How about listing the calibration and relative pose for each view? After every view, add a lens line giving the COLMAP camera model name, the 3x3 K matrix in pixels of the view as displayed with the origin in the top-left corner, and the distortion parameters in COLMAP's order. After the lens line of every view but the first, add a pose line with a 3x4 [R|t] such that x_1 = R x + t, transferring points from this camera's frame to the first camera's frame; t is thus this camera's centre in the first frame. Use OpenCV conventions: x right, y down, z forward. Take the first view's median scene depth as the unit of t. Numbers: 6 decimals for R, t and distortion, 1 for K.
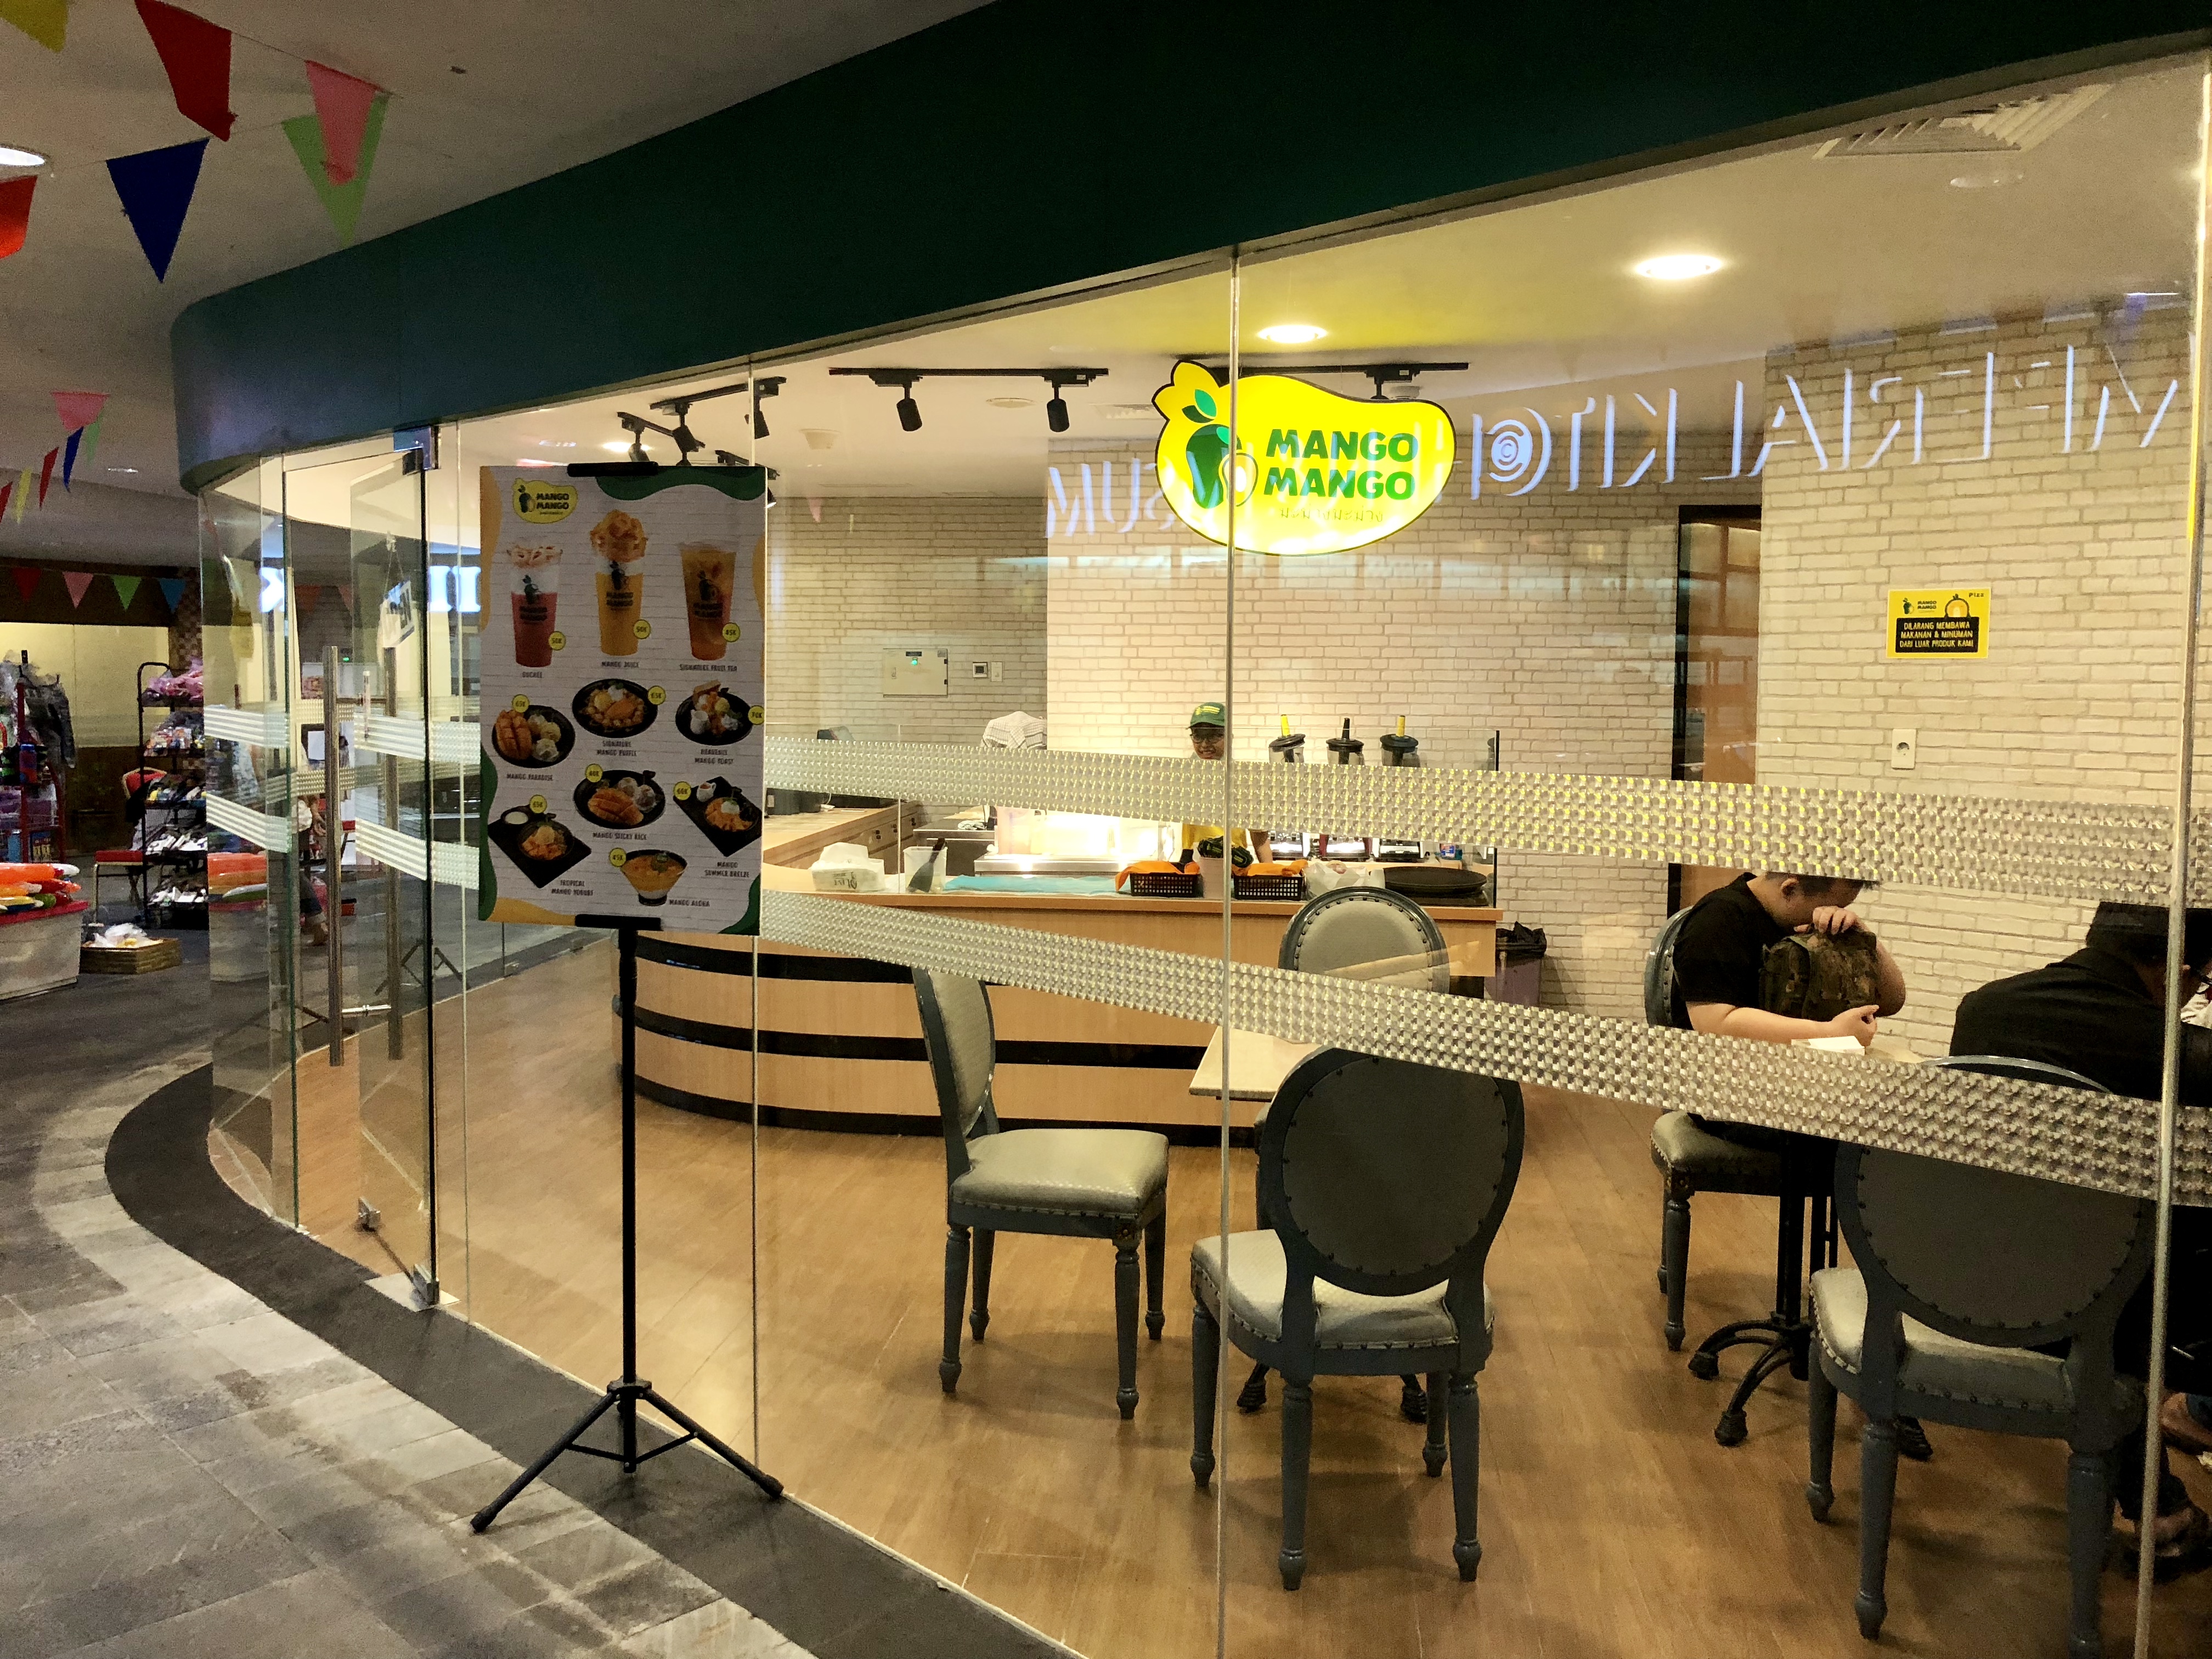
lens RADIAL K [[1834.2, 0, 1070.5], [0, 1834.2, 825.7], [0, 0, 1]] dist [0.082992, -0.007077]
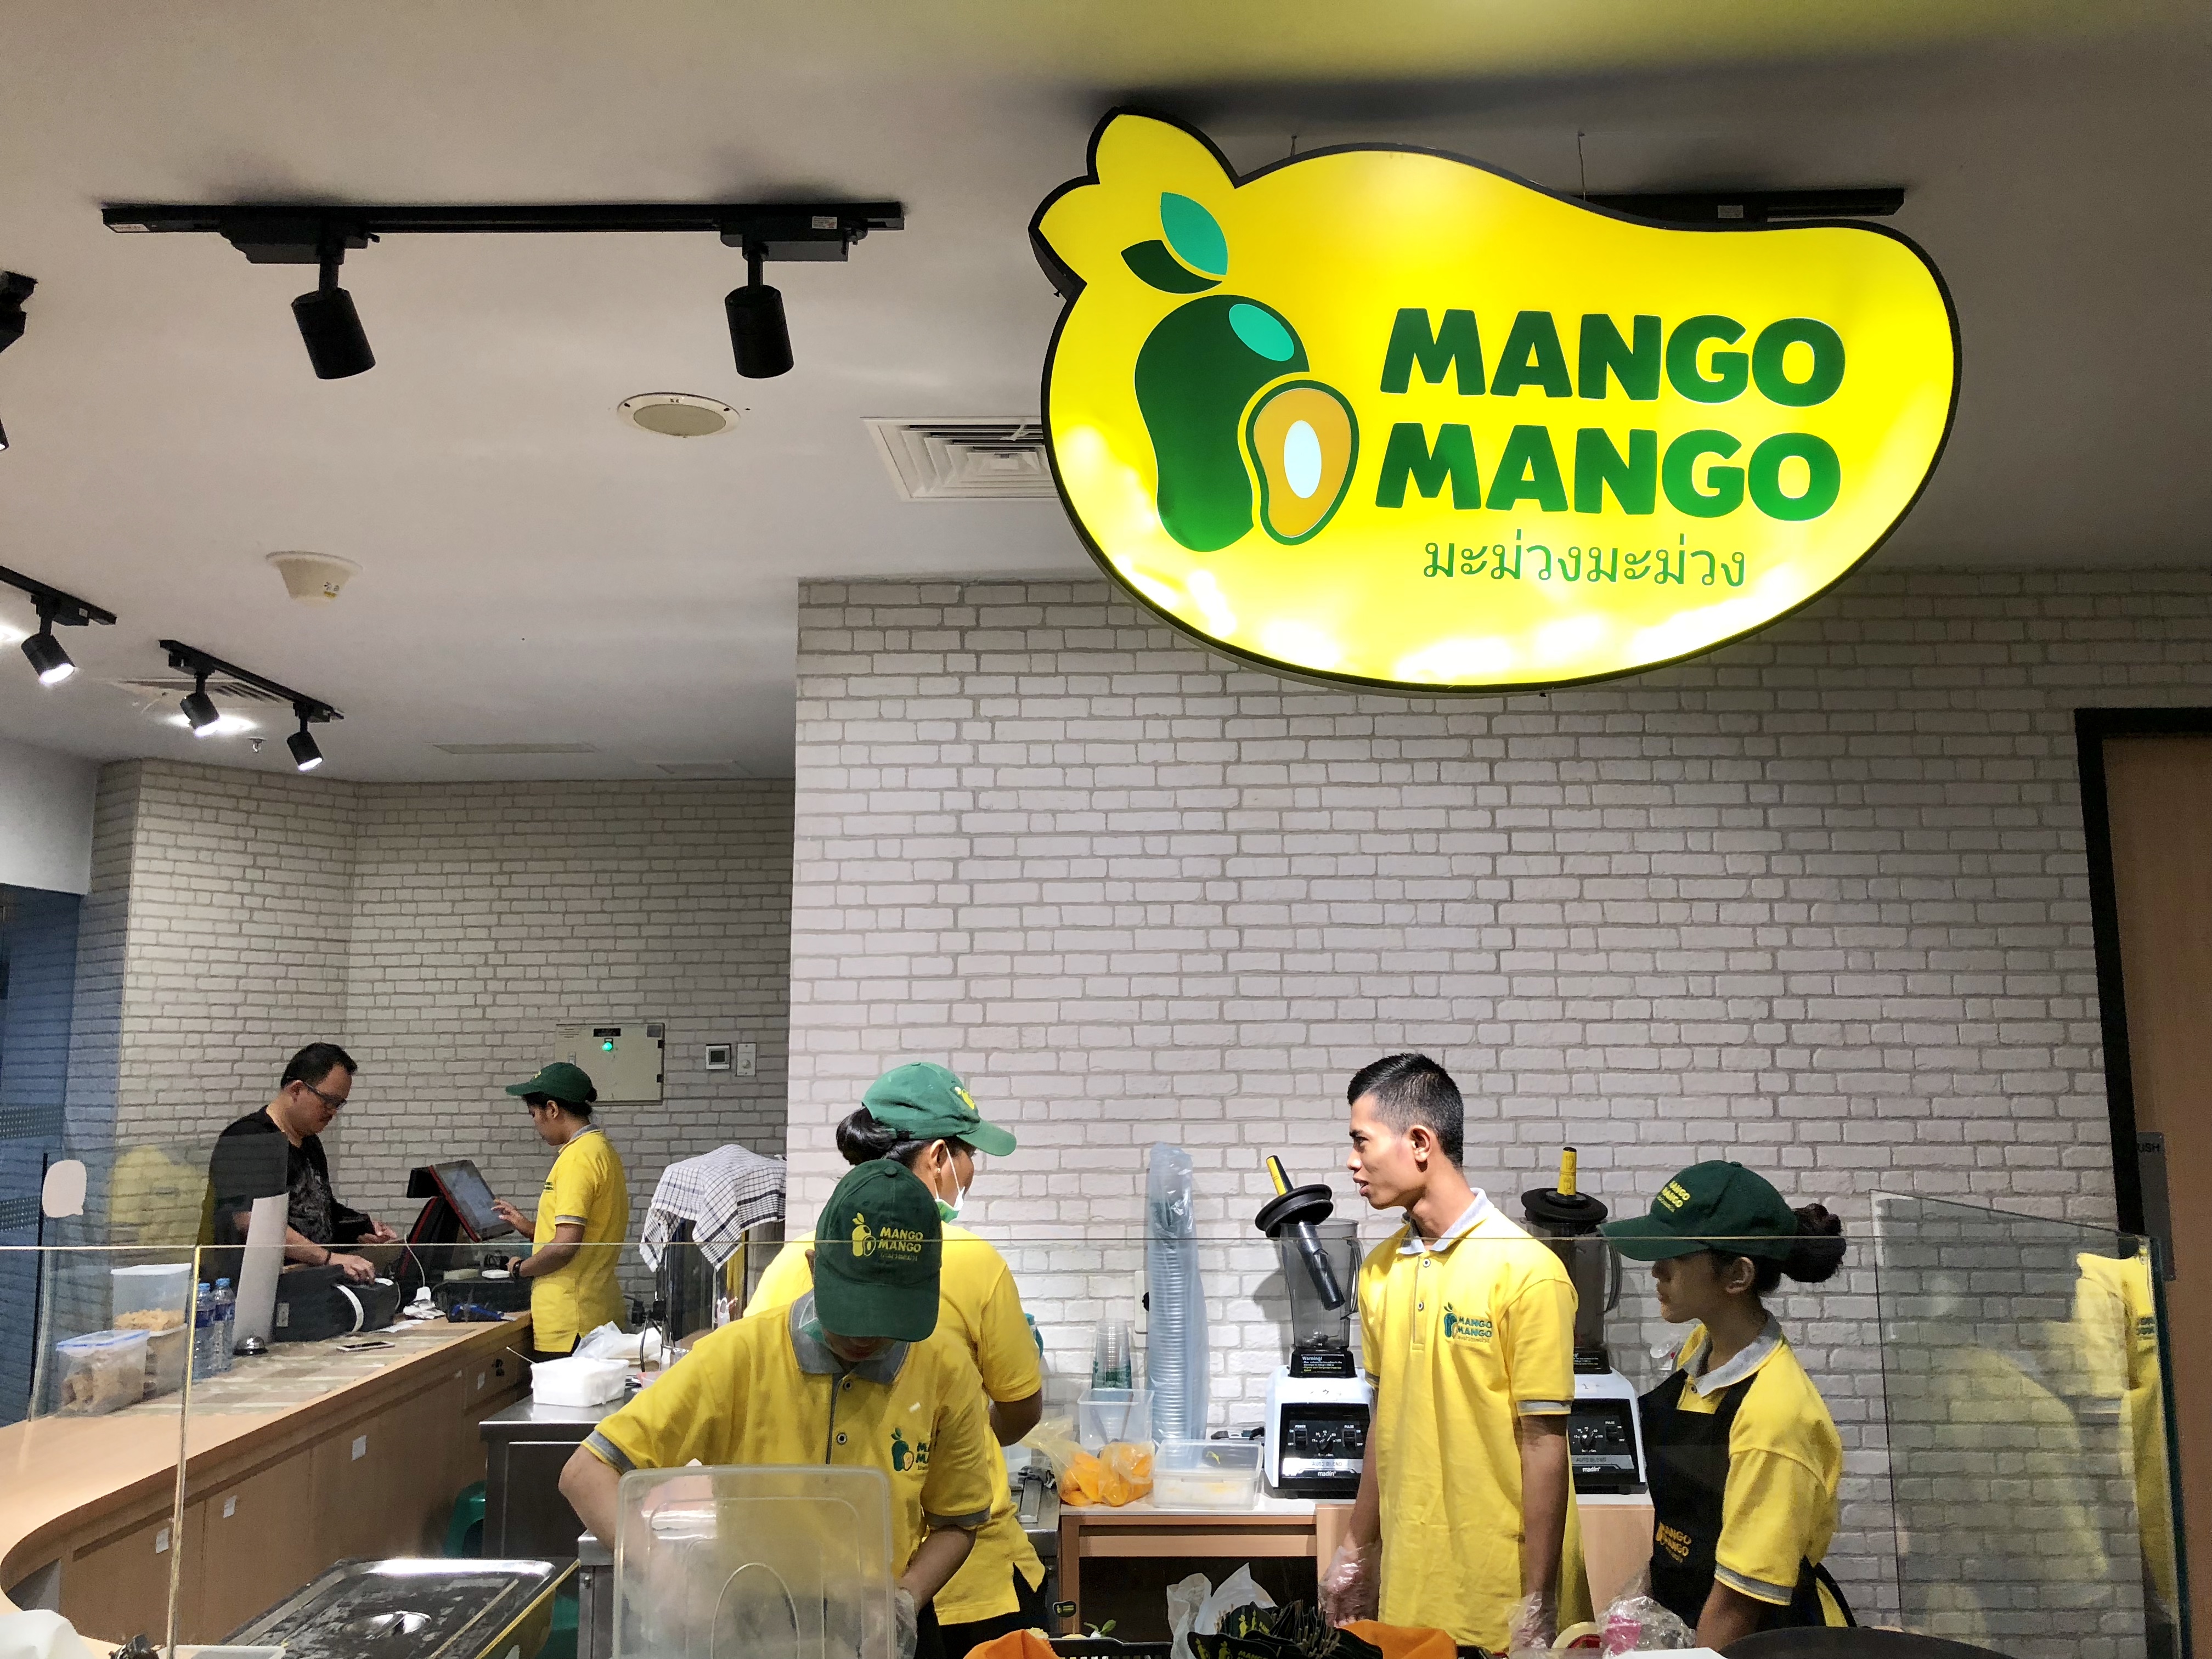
lens RADIAL K [[1834.2, 0, 1070.5], [0, 1834.2, 825.7], [0, 0, 1]] dist [0.082992, -0.007077]
pose [[0.995927, -0.001837, 0.090142, 0.020421], [0.020470, 0.978291, -0.206224, -0.055792], [-0.087806, 0.207230, 0.974344, 0.670457]]
